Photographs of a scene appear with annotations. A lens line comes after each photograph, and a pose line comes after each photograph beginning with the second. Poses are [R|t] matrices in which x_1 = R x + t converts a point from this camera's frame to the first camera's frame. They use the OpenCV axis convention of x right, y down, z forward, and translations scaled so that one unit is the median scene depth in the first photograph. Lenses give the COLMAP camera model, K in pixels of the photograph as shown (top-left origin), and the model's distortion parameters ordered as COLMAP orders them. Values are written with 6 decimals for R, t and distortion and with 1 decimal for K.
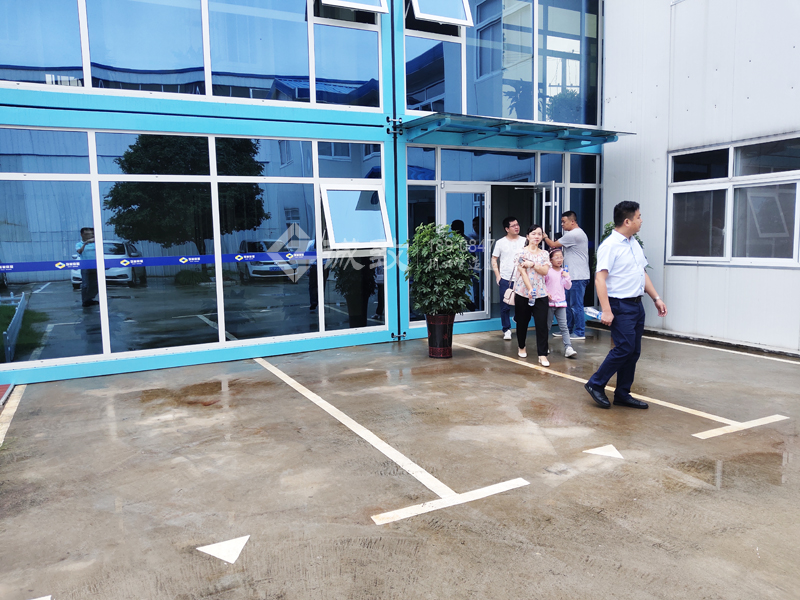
lens RADIAL K [[610.4, 0, 400.4], [0, 610.4, 299.6], [0, 0, 1]] dist [0.004934, -0.041705]
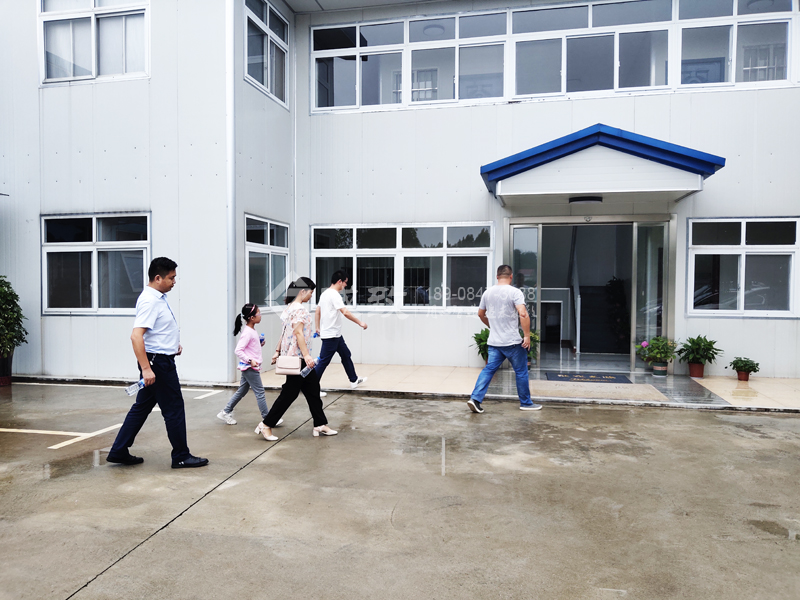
lens RADIAL K [[610.4, 0, 399.8], [0, 610.4, 299.1], [0, 0, 1]] dist [0.004934, -0.041705]
pose [[0.620567, -0.001525, 0.784152, -0.028515], [0.072264, 0.995854, -0.055253, 0.021731], [-0.780816, 0.090954, 0.618105, -0.204704]]
